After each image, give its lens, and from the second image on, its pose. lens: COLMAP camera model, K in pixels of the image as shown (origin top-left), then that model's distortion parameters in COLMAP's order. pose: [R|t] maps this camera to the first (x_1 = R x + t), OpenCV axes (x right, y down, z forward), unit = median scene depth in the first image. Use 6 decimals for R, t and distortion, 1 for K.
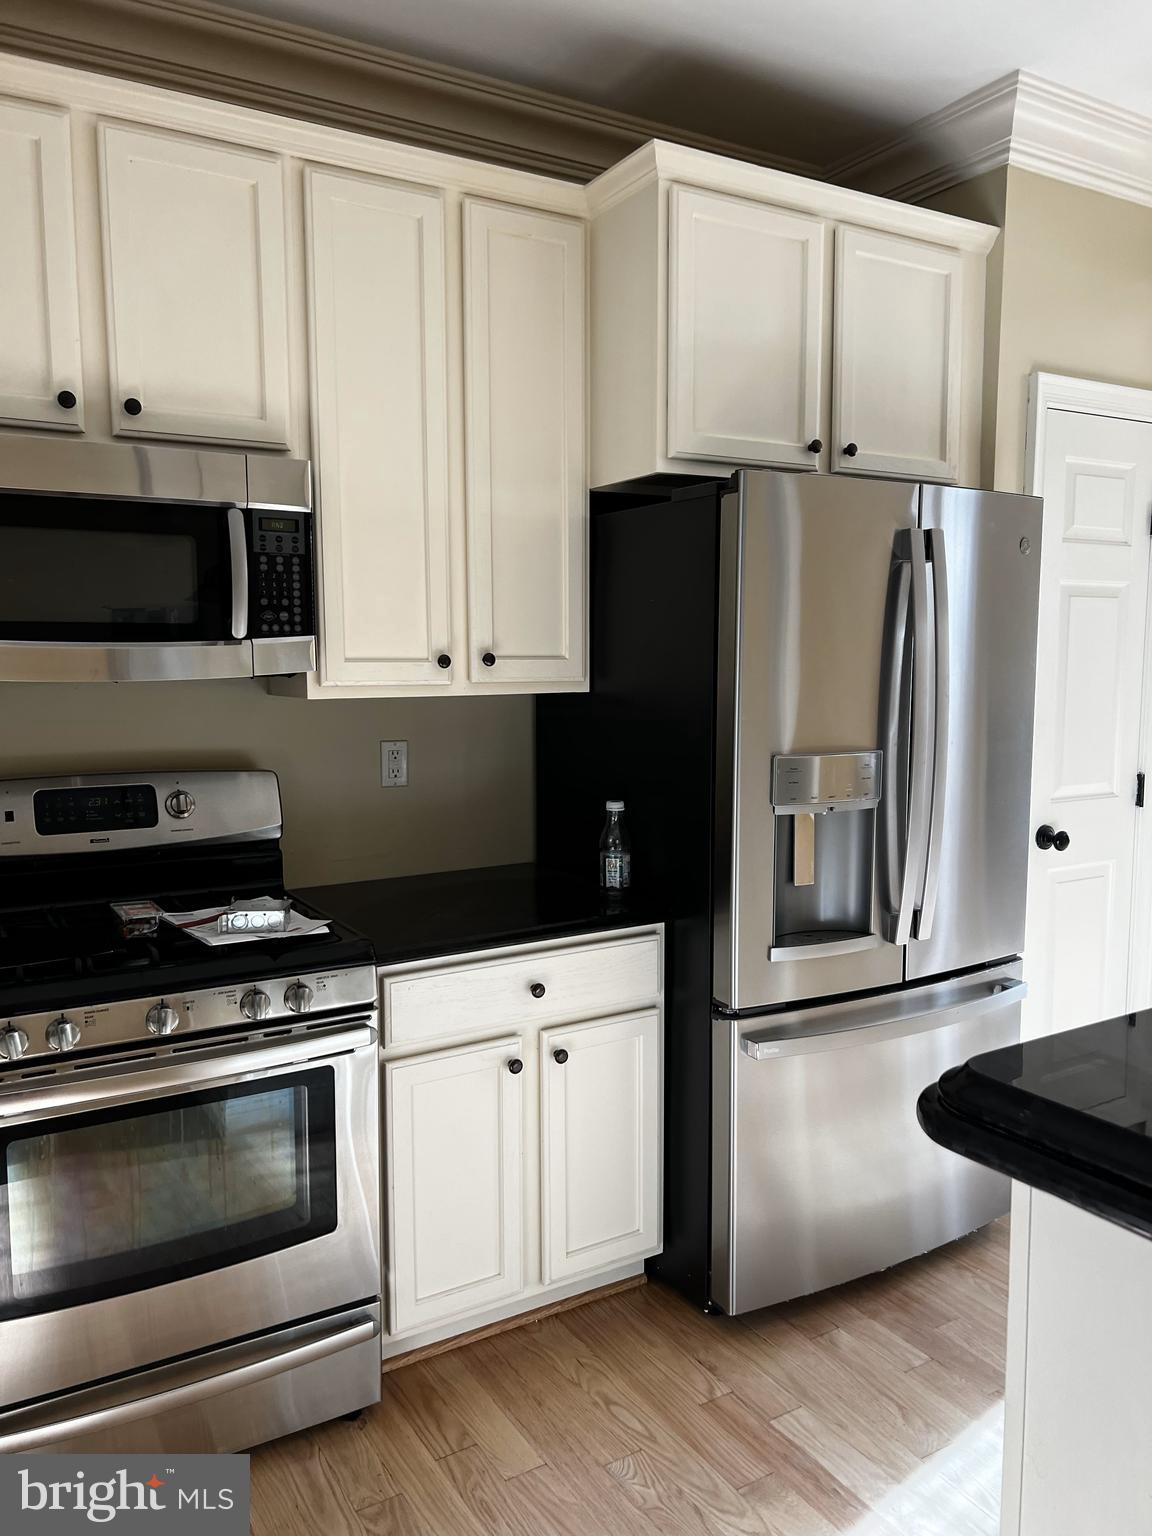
lens RADIAL K [[1163.7, 0, 582.0], [0, 1163.7, 777.9], [0, 0, 1]] dist [0.036652, -0.033330]
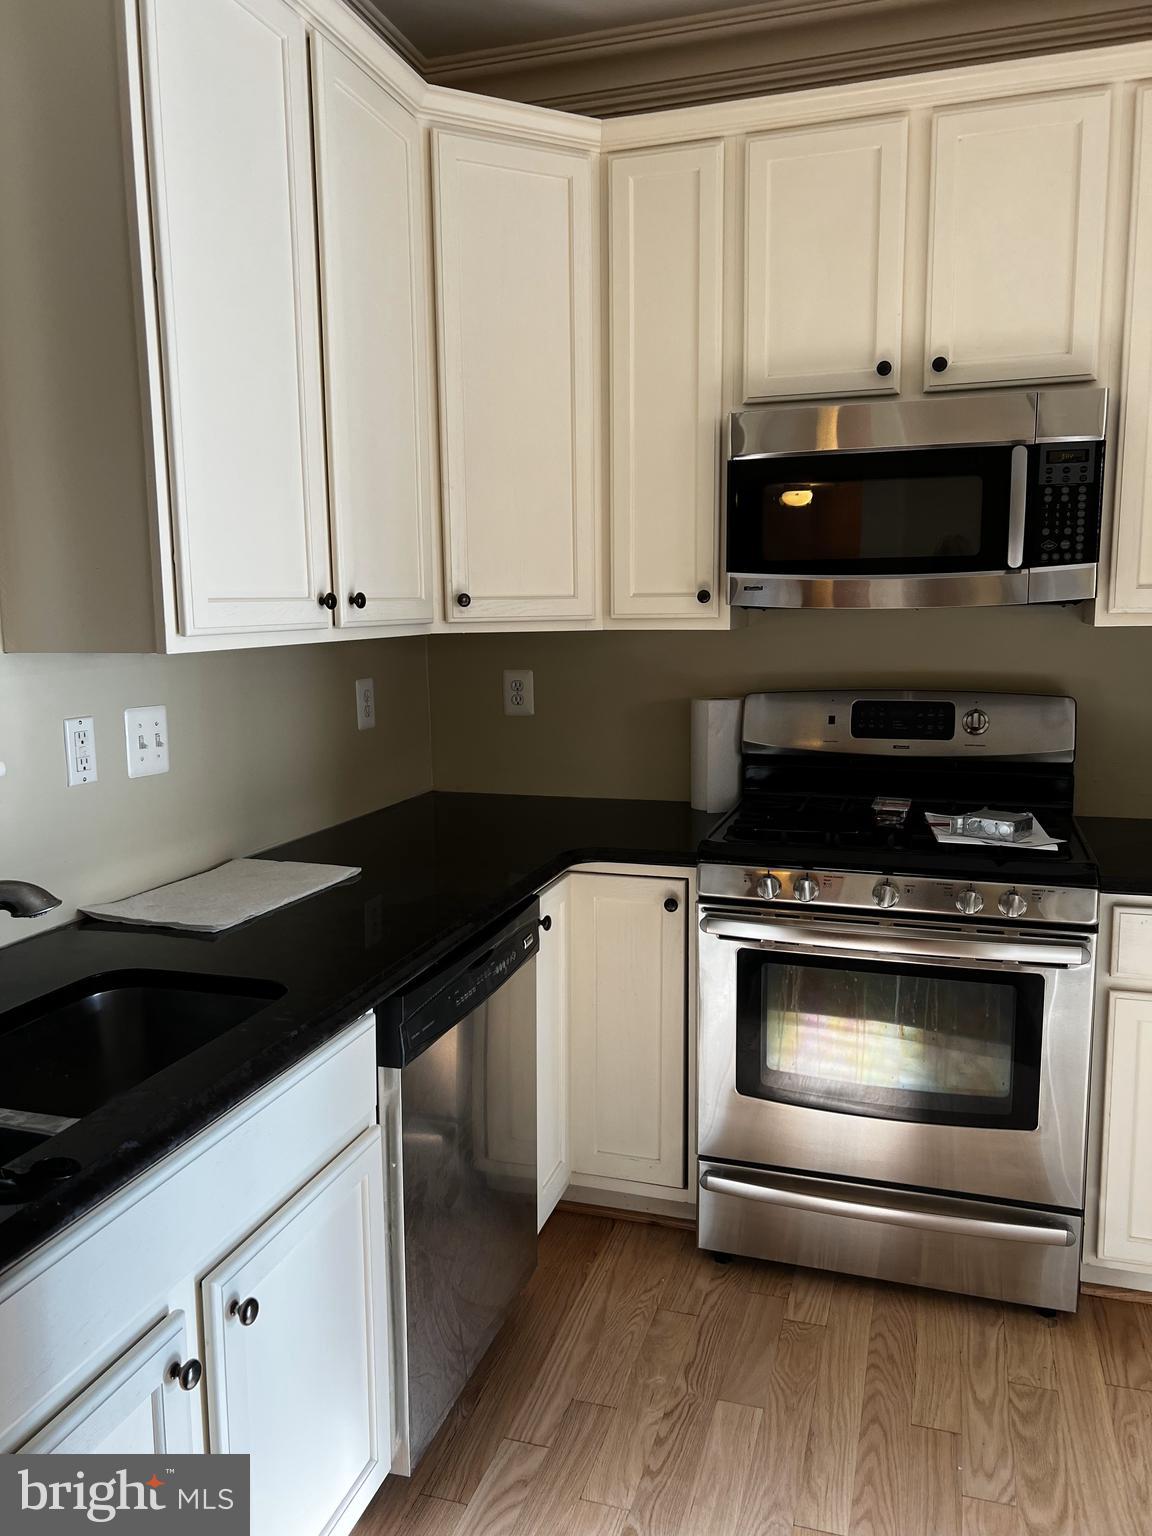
lens RADIAL K [[1163.7, 0, 577.4], [0, 1163.7, 763.1], [0, 0, 1]] dist [0.036652, -0.033330]
pose [[0.662929, 0.098419, -0.742185, 0.254520], [-0.070149, 0.995126, 0.069302, 0.012558], [0.745389, 0.006121, 0.666602, -0.012134]]
